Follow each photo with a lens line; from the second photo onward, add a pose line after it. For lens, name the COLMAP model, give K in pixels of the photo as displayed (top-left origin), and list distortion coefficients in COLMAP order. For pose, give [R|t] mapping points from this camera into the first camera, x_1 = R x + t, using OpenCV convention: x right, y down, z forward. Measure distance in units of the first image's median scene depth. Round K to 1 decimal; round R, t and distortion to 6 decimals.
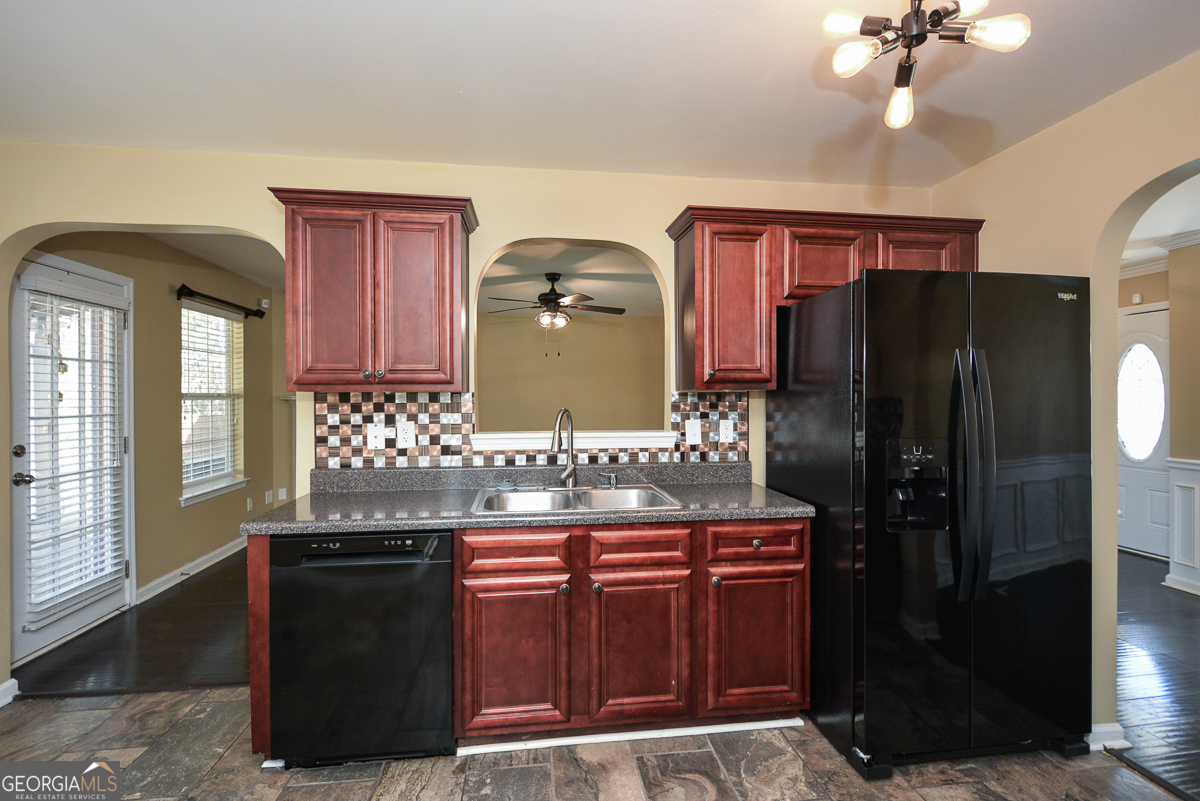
lens RADIAL K [[543.3, 0, 600.0], [0, 543.3, 400.5], [0, 0, 1]] dist [0.000044, -0.000016]
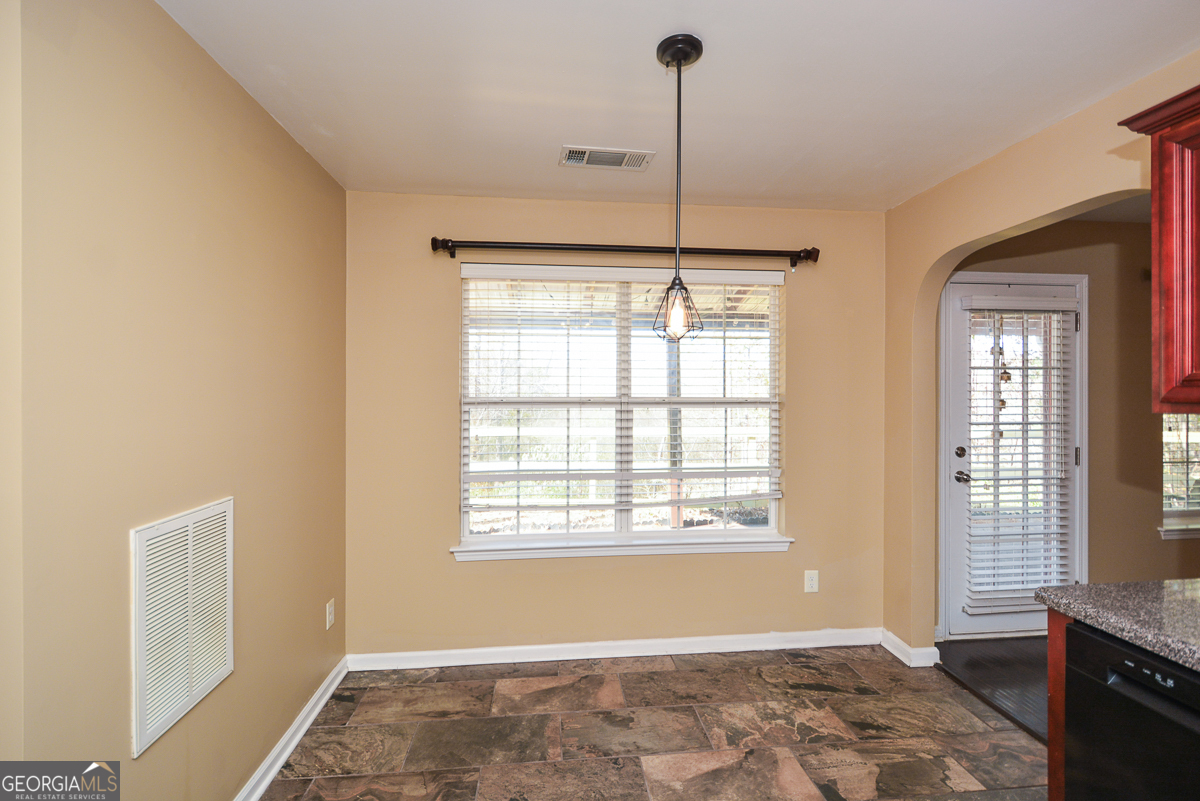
lens RADIAL K [[534.5, 0, 599.9], [0, 534.5, 392.5], [0, 0, 1]] dist [-0.001767, -0.000487]
pose [[-0.024014, 0.002741, -0.999708, 0.066549], [-0.005929, 0.999978, 0.002884, -0.028505], [0.999694, 0.005996, -0.023998, 0.241493]]
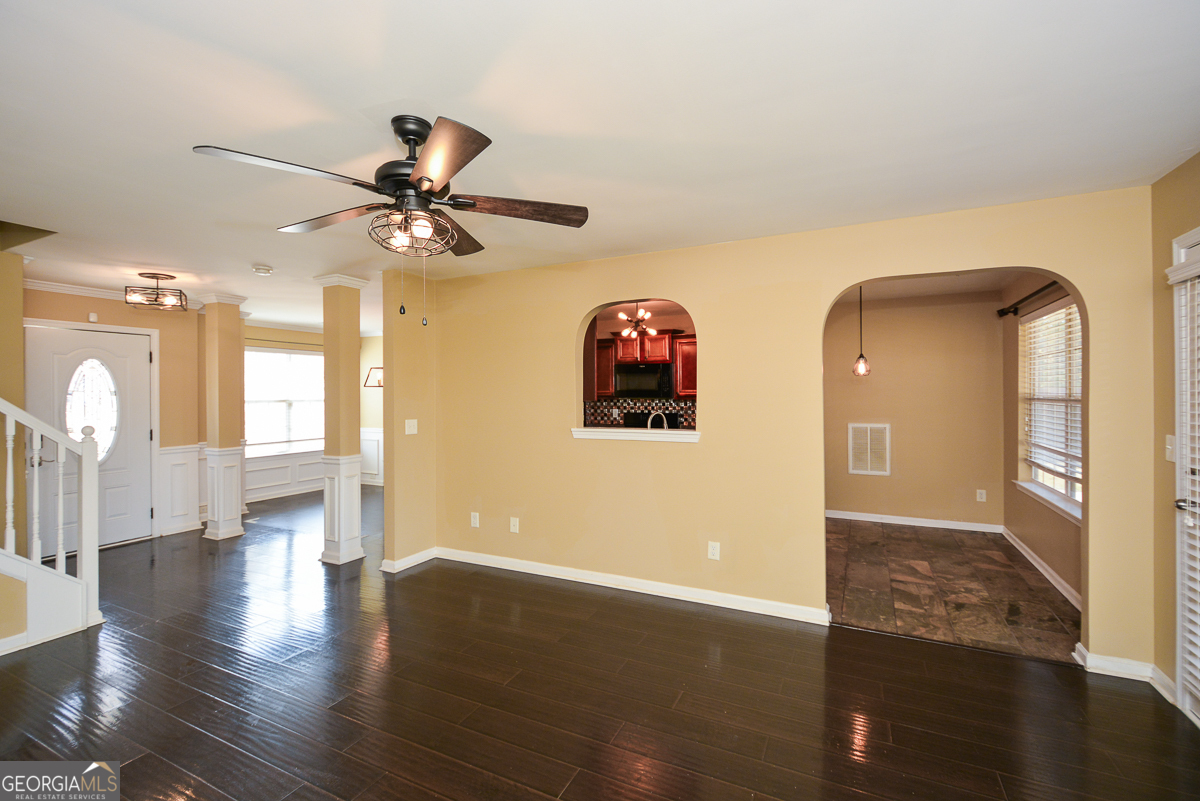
lens RADIAL K [[534.5, 0, 599.9], [0, 534.5, 392.5], [0, 0, 1]] dist [-0.001767, -0.000487]
pose [[-0.831567, 0.006355, 0.555388, -0.681520], [0.007323, 0.999973, -0.000478, -0.034209], [-0.555376, 0.003669, -0.831591, 1.996401]]
